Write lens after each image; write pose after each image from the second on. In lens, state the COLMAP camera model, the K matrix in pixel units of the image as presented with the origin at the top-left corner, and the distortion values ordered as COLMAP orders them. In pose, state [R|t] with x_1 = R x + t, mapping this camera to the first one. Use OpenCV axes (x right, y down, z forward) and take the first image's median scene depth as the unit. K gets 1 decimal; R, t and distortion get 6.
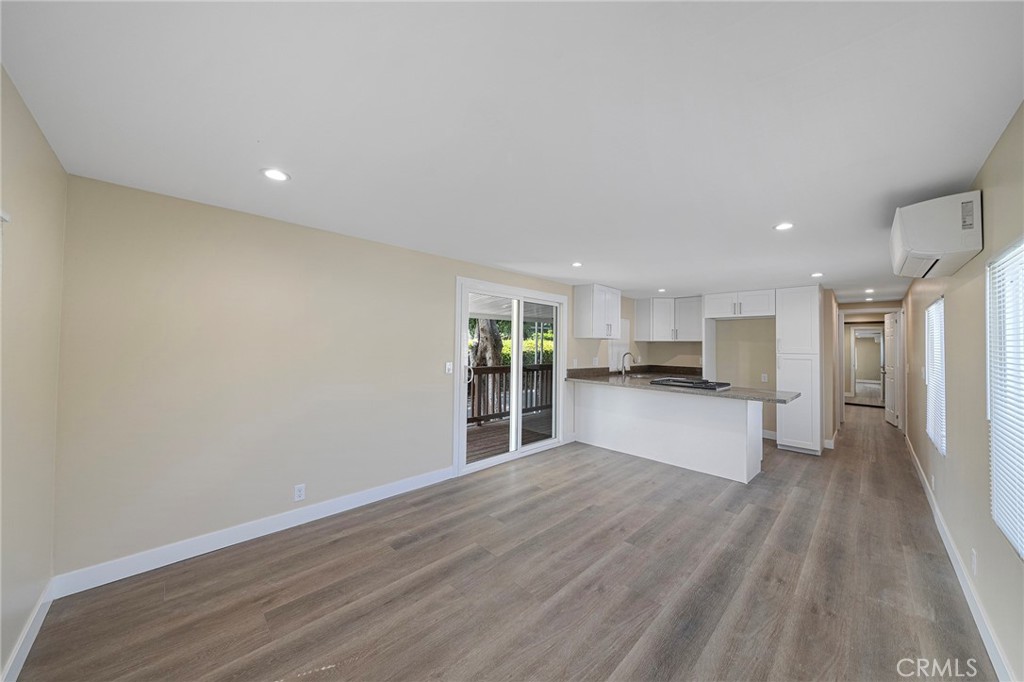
lens RADIAL K [[357.2, 0, 509.3], [0, 357.2, 333.5], [0, 0, 1]] dist [0.000667, -0.000436]
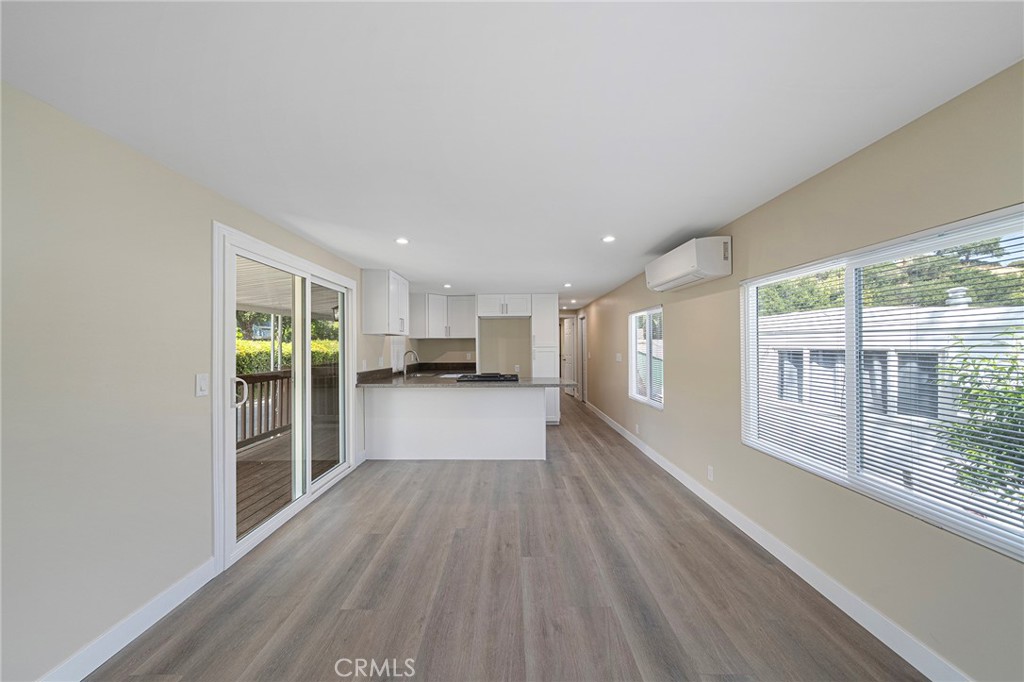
lens RADIAL K [[357.2, 0, 508.3], [0, 357.2, 341.6], [0, 0, 1]] dist [0.000667, -0.000436]
pose [[0.704198, -0.010705, 0.709922, -0.216774], [-0.006309, 0.999753, 0.021334, 0.014503], [-0.709975, -0.019502, 0.703957, 0.262773]]
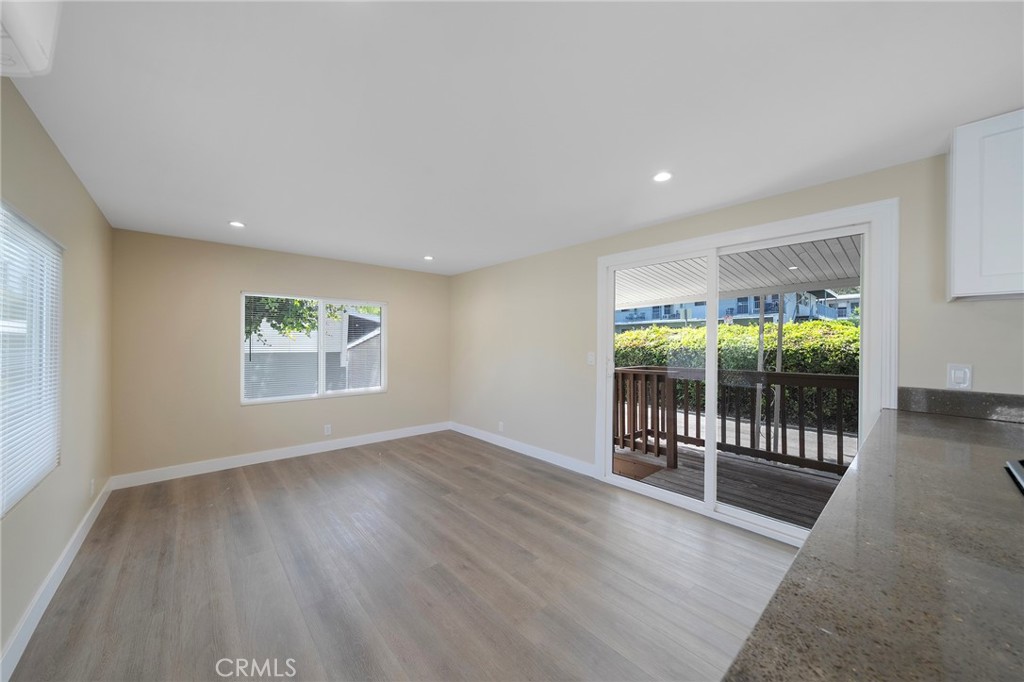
lens RADIAL K [[357.2, 0, 503.7], [0, 357.2, 342.8], [0, 0, 1]] dist [0.000667, -0.000436]
pose [[-0.059087, -0.014722, -0.998144, 0.743060], [0.025322, 0.999547, -0.016241, 0.060558], [0.997932, -0.026234, -0.058688, 0.787535]]
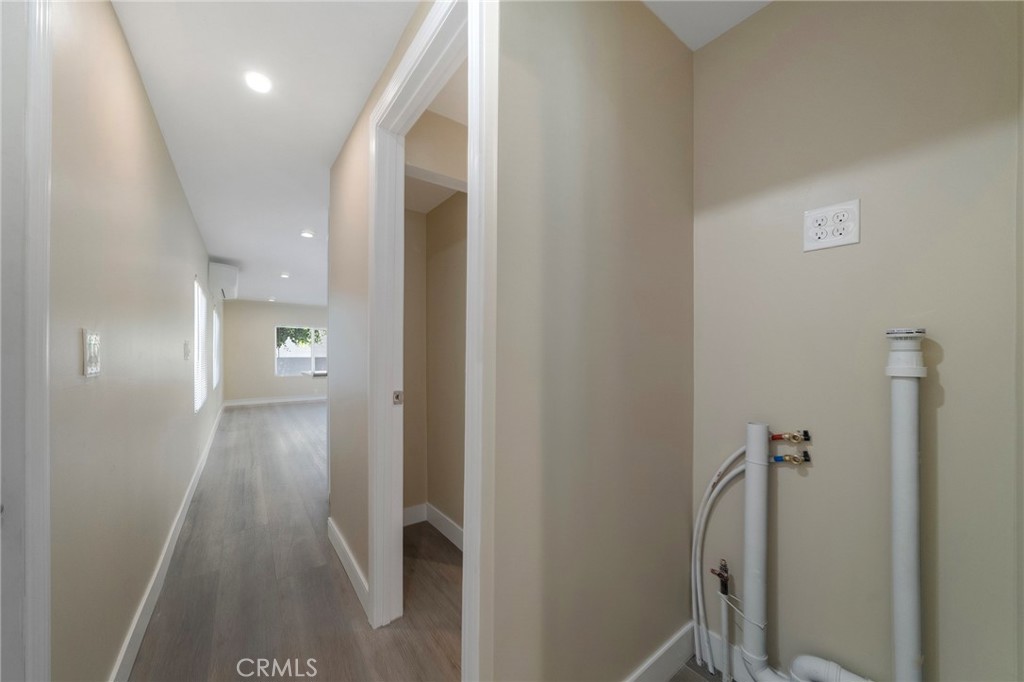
lens RADIAL K [[357.2, 0, 492.0], [0, 357.2, 351.6], [0, 0, 1]] dist [0.000667, -0.000436]
pose [[-0.163821, -0.008693, -0.986452, 1.636305], [0.025464, 0.999591, -0.013037, 0.092948], [0.986161, -0.027254, -0.163533, 1.582452]]
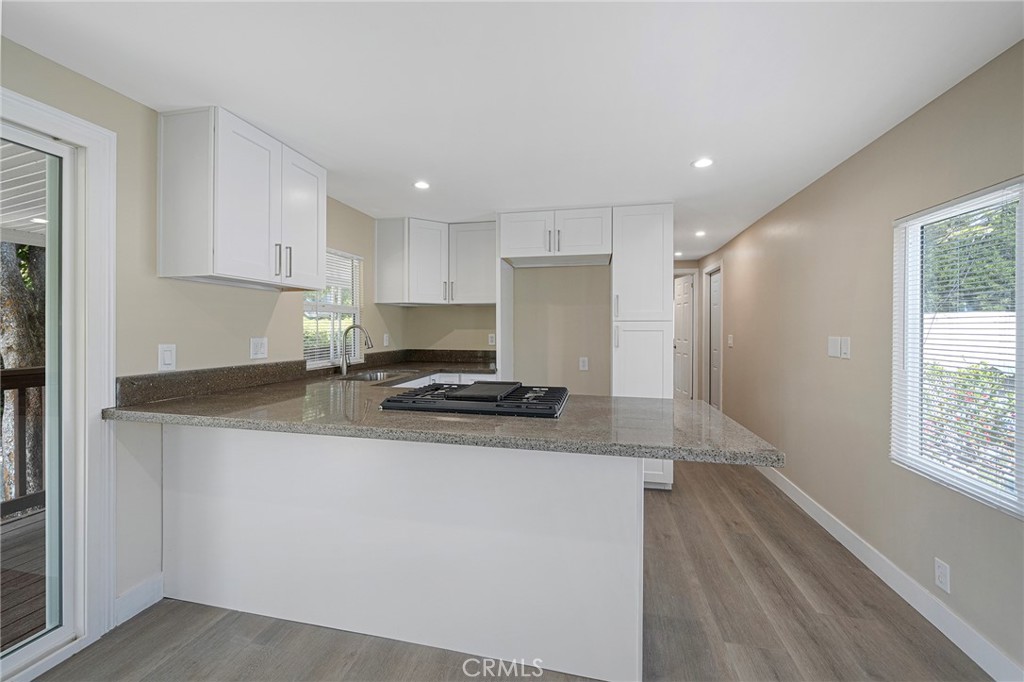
lens RADIAL K [[404.8, 0, 509.4], [0, 404.8, 332.3], [0, 0, 1]] dist [-0.003181, -0.000398]
pose [[0.835188, -0.019301, 0.549626, 0.328847], [-0.006757, 0.998948, 0.045348, 0.057819], [-0.549923, -0.041588, 0.834179, 0.708770]]
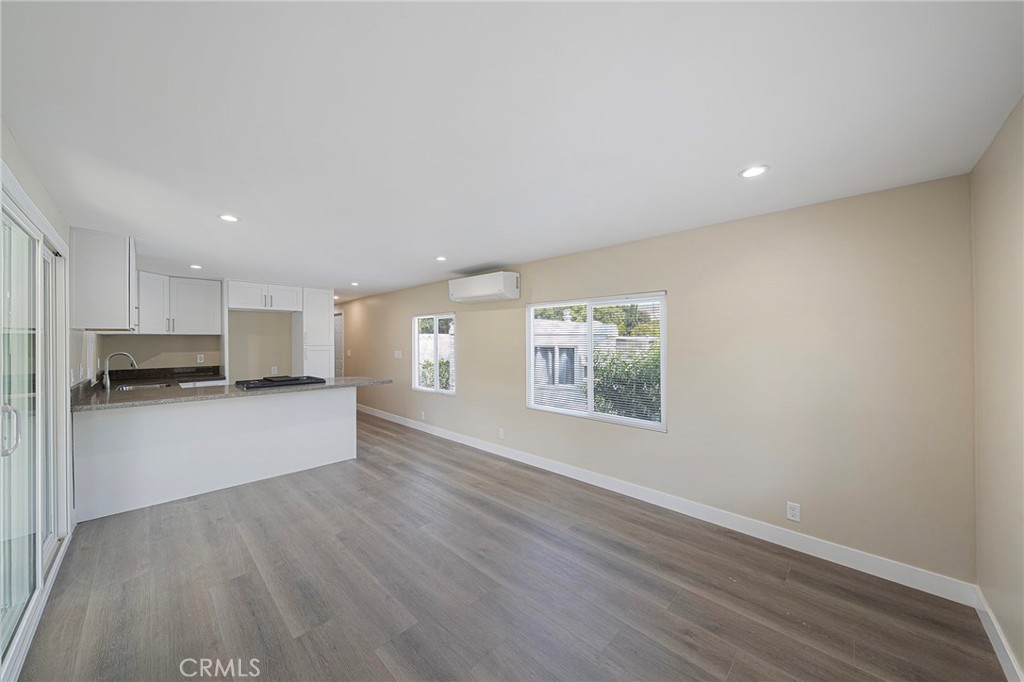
lens RADIAL K [[357.2, 0, 509.4], [0, 357.2, 337.2], [0, 0, 1]] dist [0.000667, -0.000436]
pose [[-0.026255, -0.006597, 0.999634, -0.476617], [-0.028743, 0.999570, 0.005842, 0.005015], [-0.999242, -0.028579, -0.026433, 0.505259]]
